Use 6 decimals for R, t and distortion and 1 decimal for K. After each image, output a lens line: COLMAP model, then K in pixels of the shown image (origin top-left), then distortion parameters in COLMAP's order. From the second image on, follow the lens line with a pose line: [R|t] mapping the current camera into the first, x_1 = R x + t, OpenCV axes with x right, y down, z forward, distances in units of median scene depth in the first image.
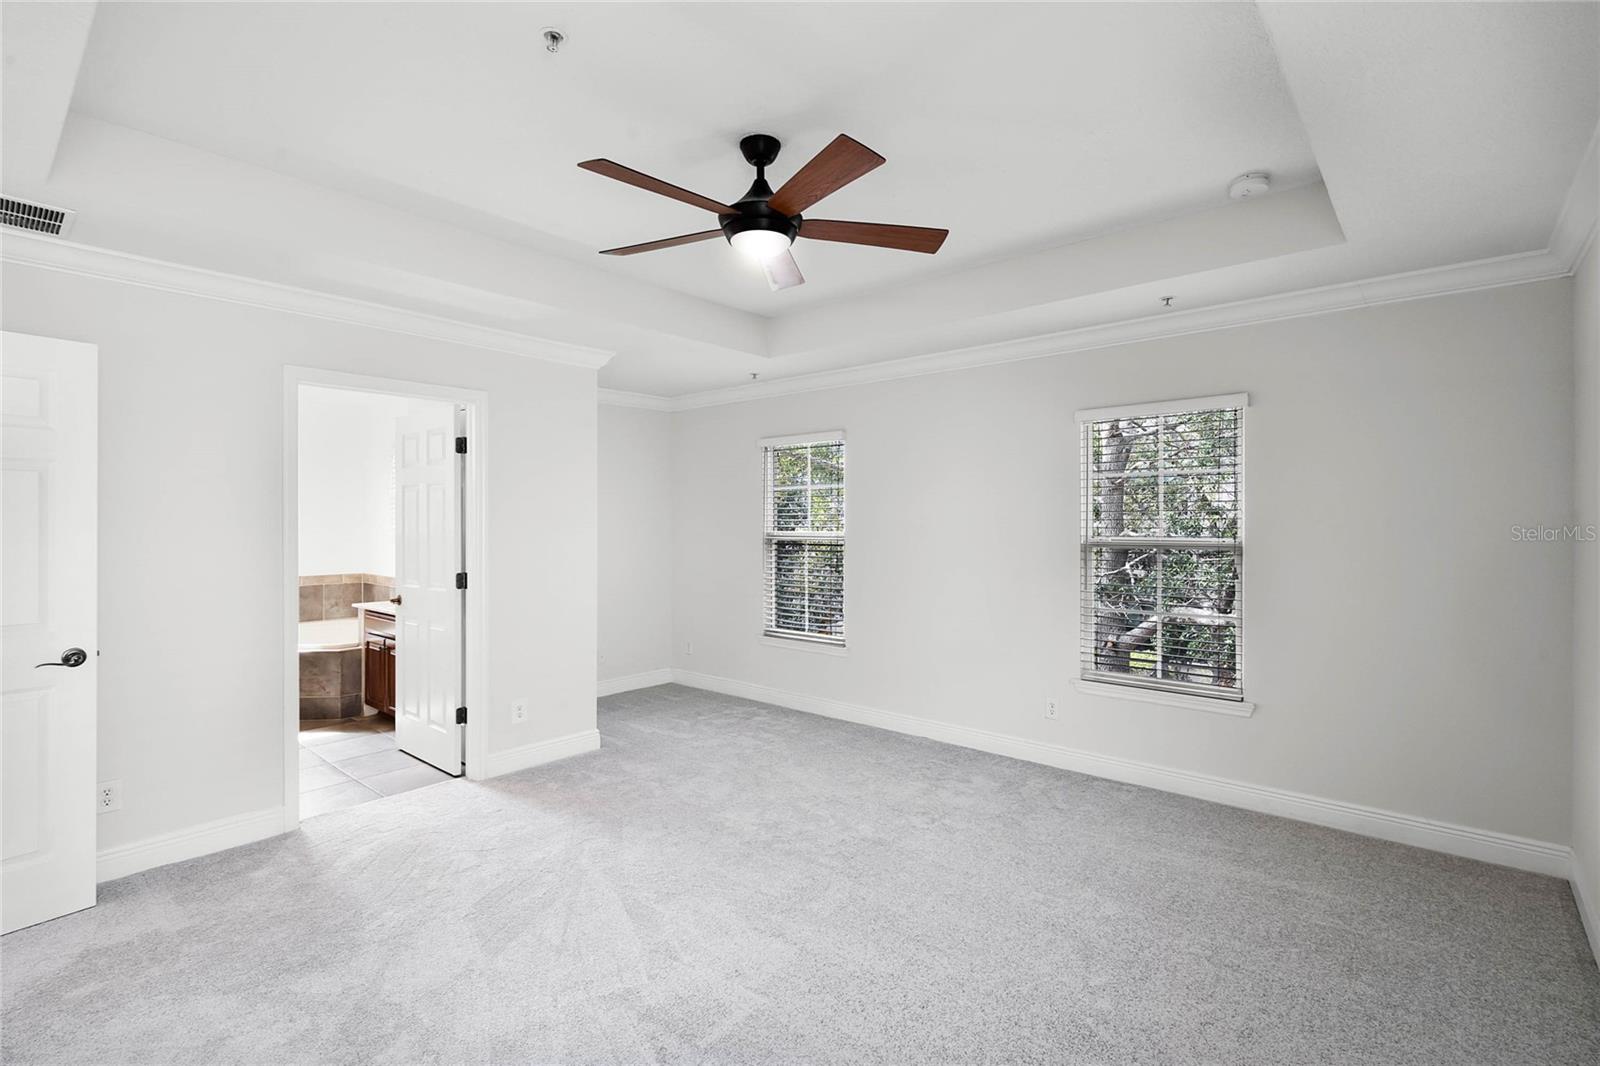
lens RADIAL K [[745.7, 0, 803.4], [0, 745.7, 520.1], [0, 0, 1]] dist [0.000745, 0.000211]
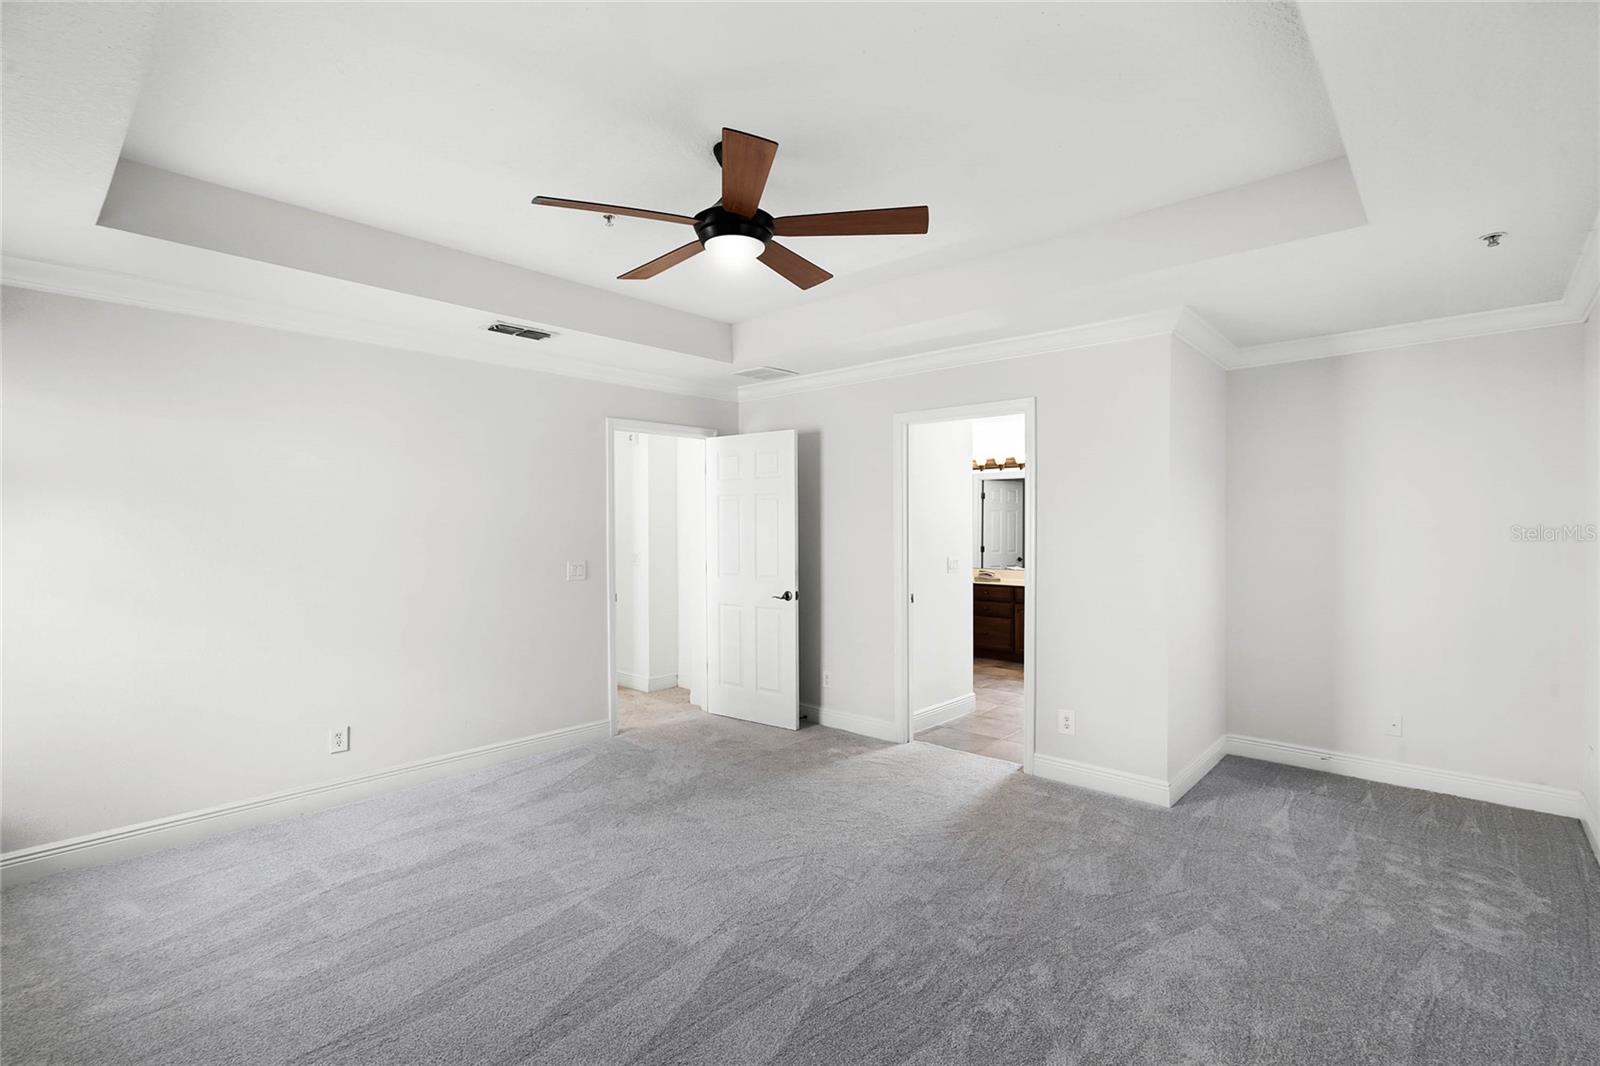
lens RADIAL K [[738.1, 0, 799.5], [0, 738.1, 540.2], [0, 0, 1]] dist [-0.002528, 0.000469]
pose [[-0.018338, 0.024785, -0.999525, 0.451354], [0.001563, 0.999692, 0.024761, -0.002492], [0.999831, -0.001108, -0.018371, 0.530317]]
